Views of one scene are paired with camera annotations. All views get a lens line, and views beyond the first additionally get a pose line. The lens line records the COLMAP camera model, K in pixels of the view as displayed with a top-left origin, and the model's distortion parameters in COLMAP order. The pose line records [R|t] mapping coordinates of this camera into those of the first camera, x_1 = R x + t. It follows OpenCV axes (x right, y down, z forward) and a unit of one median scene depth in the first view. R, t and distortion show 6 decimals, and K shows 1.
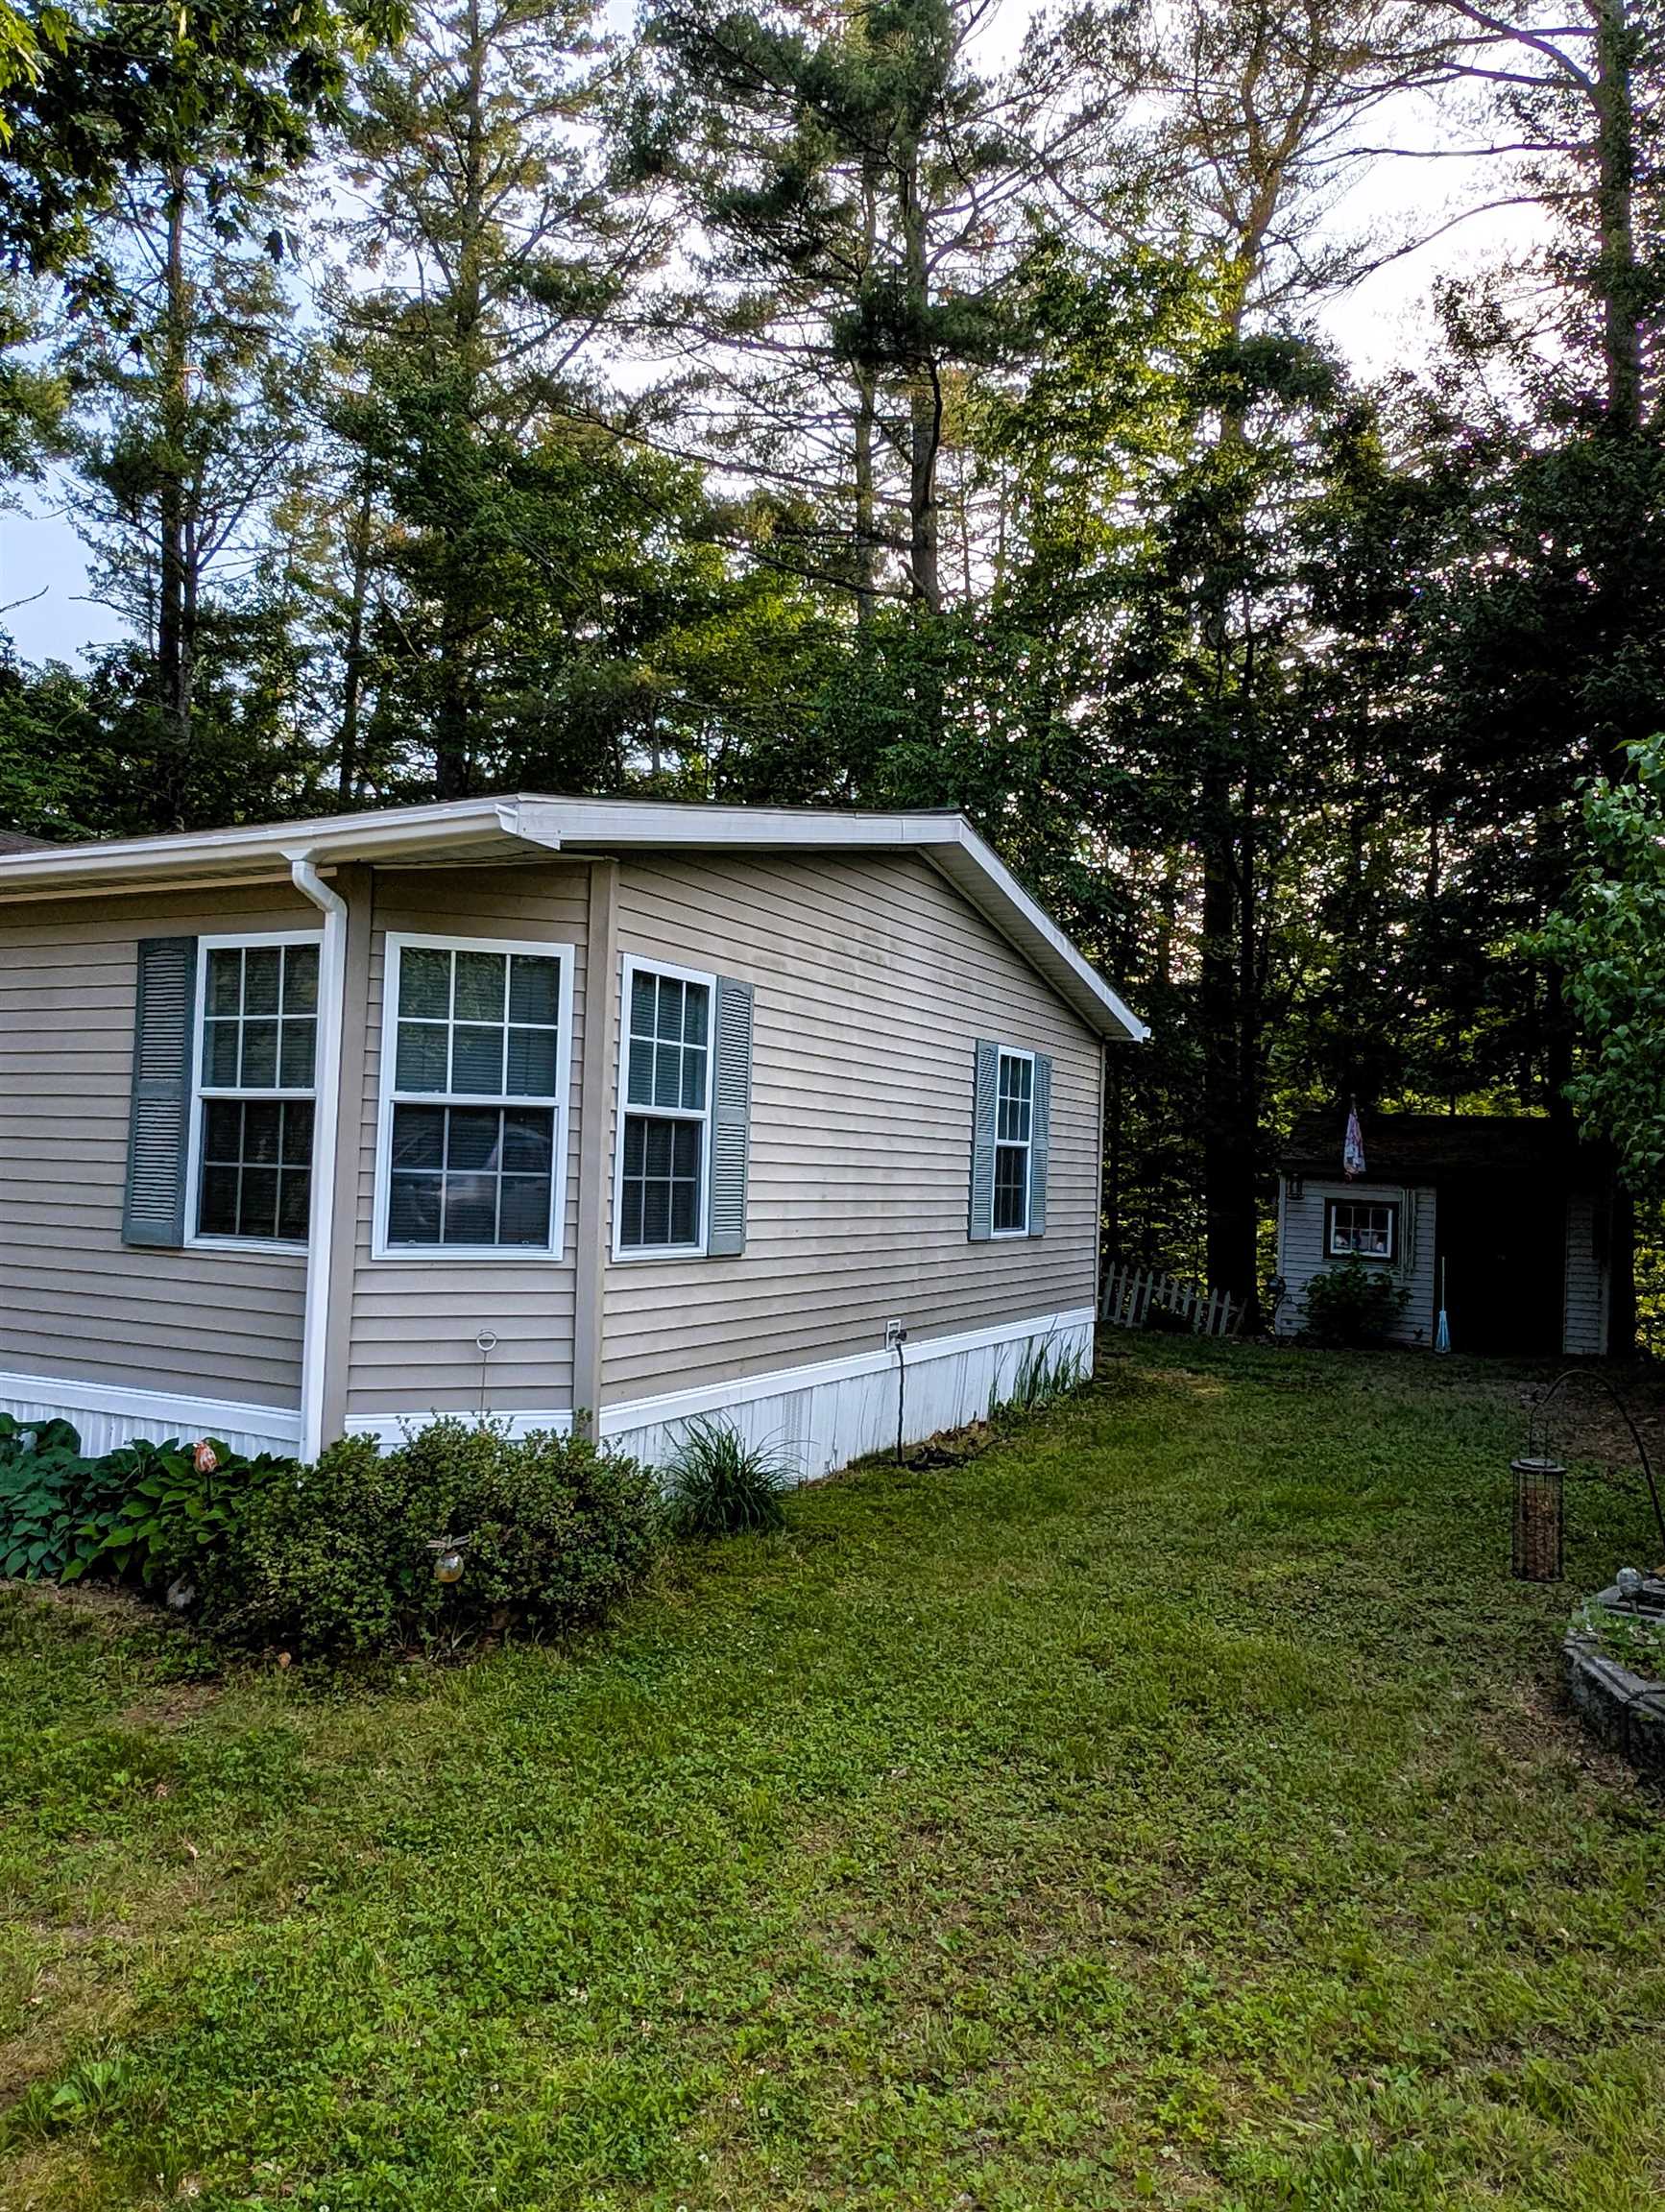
lens RADIAL K [[1604.4, 0, 832.5], [0, 1604.4, 1106.0], [0, 0, 1]] dist [0.025352, 0.000331]
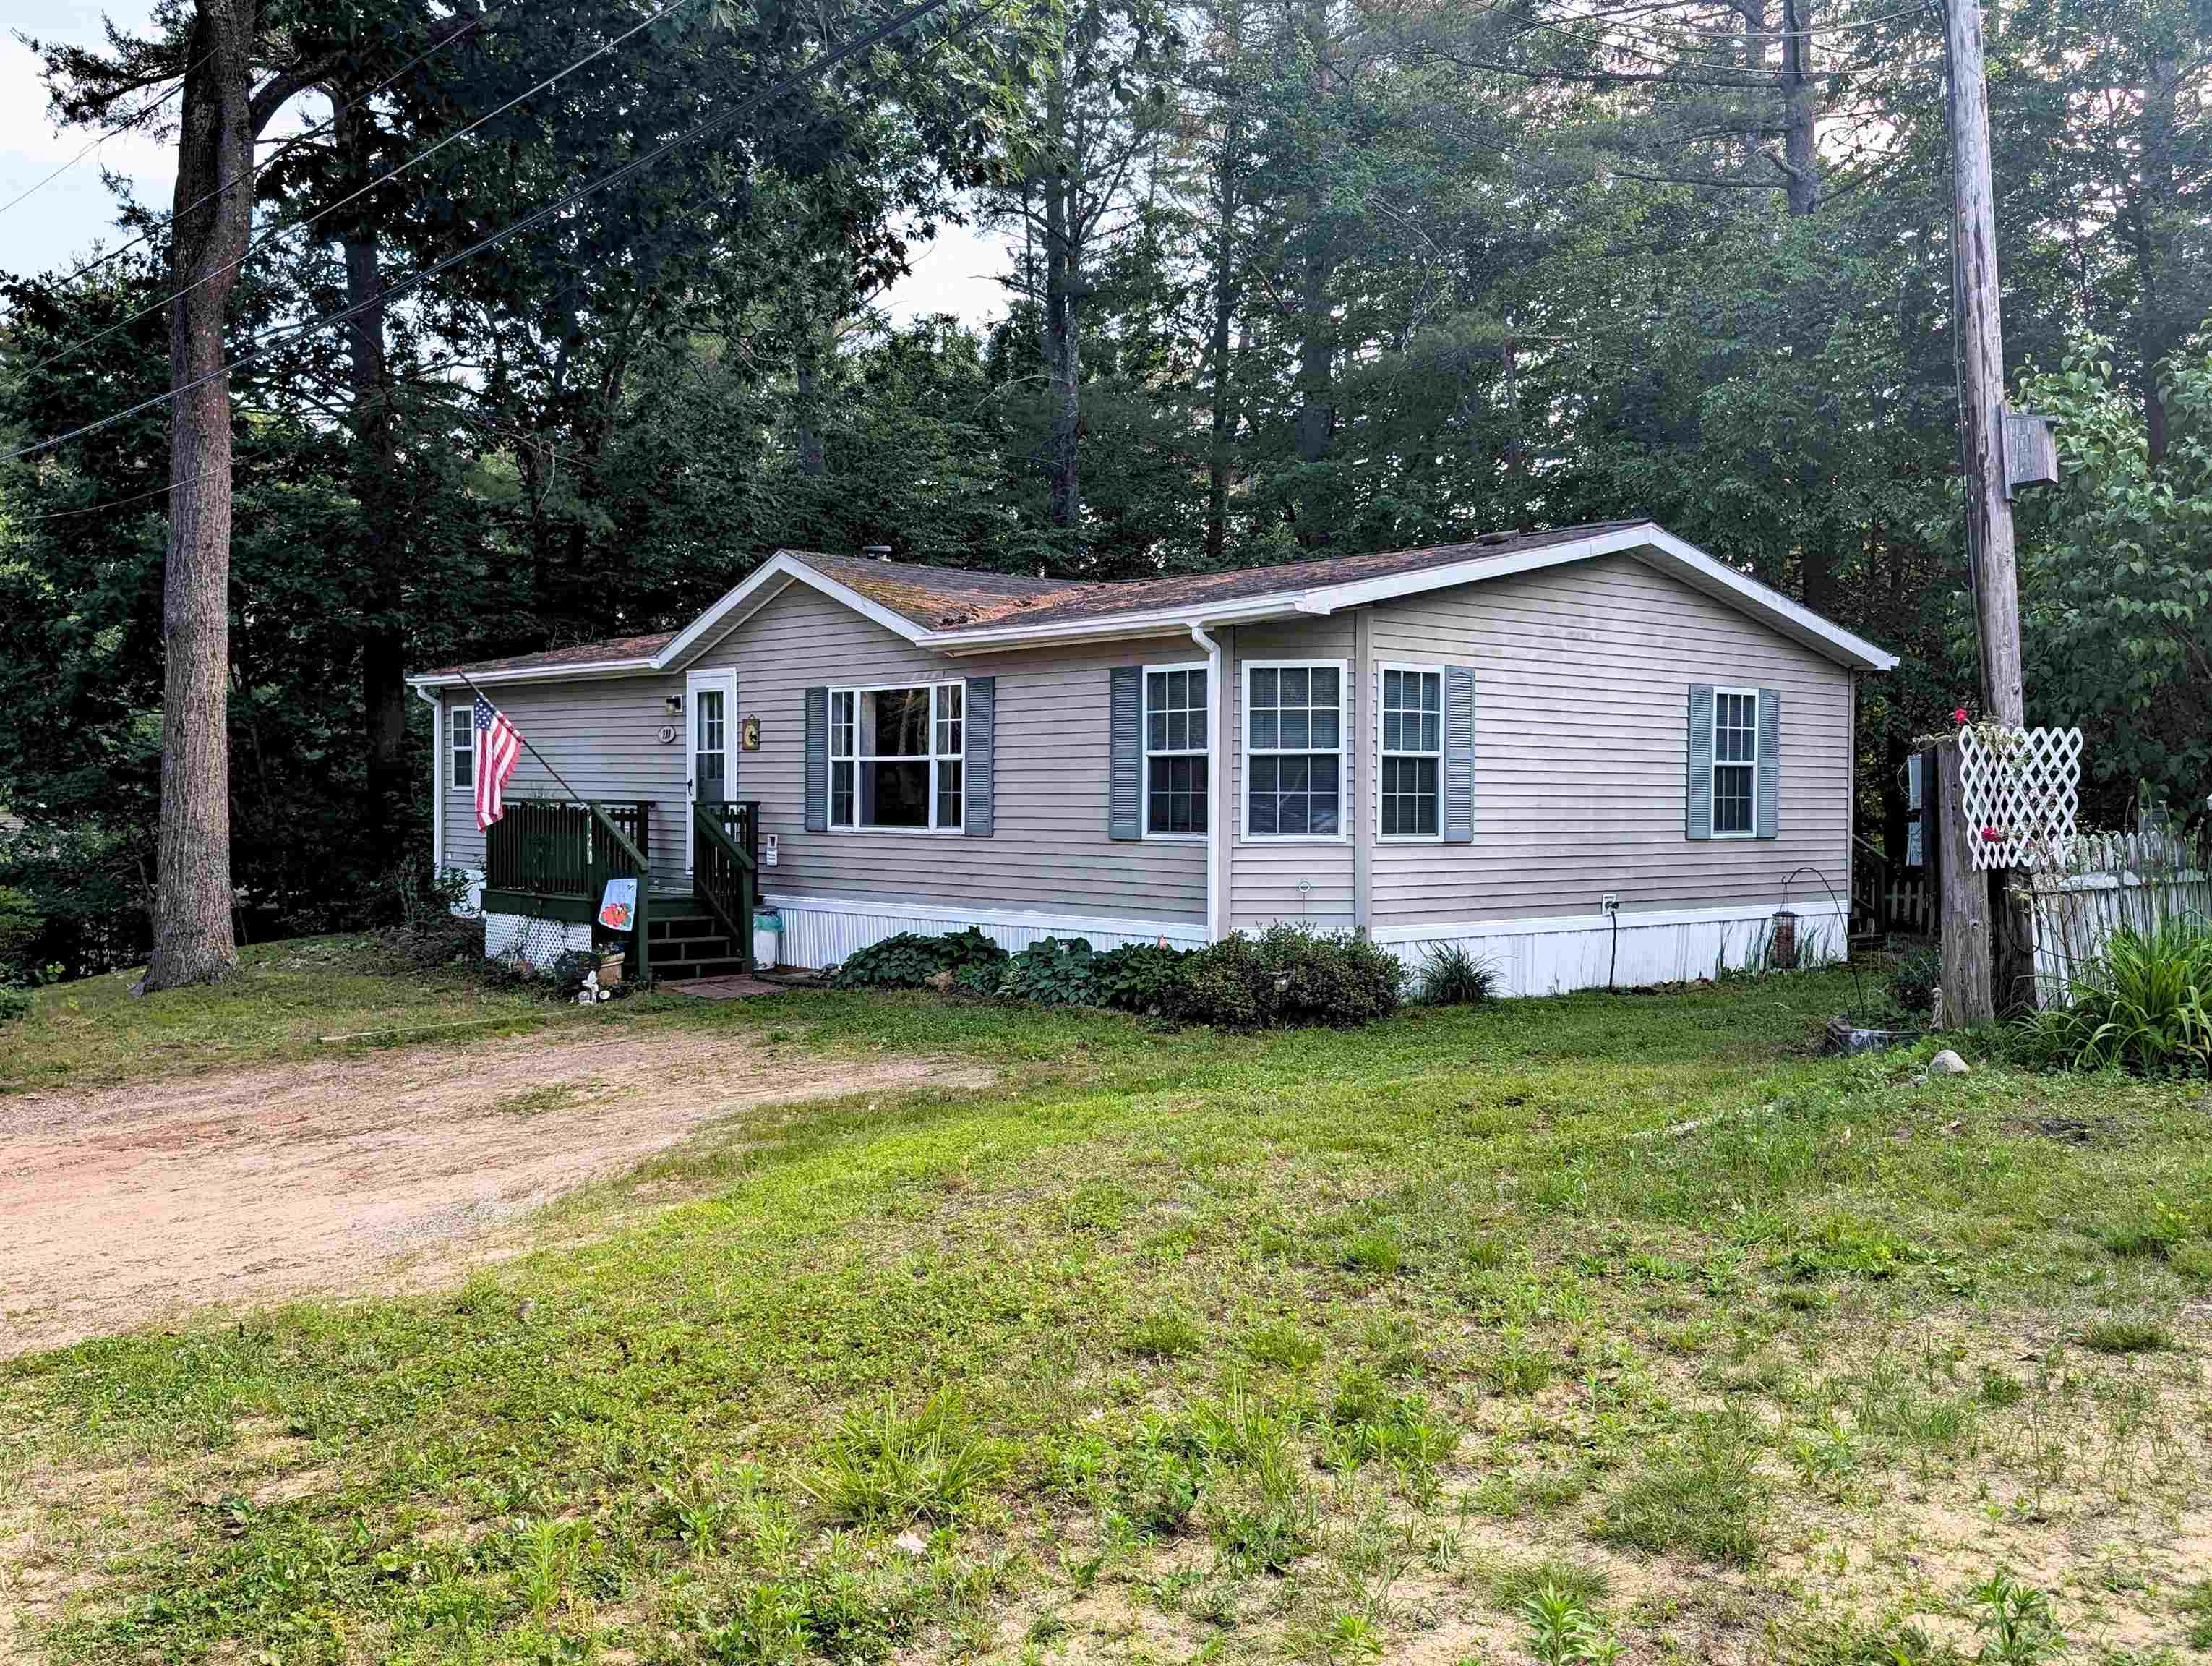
lens RADIAL K [[1879.2, 0, 1106.0], [0, 1879.2, 833.0], [0, 0, 1]] dist [0.000617, -0.001100]
pose [[0.934303, -0.023559, -0.355699, 0.303309], [0.042076, 0.998127, 0.044412, -0.014312], [0.353987, -0.056461, 0.933545, -0.963057]]
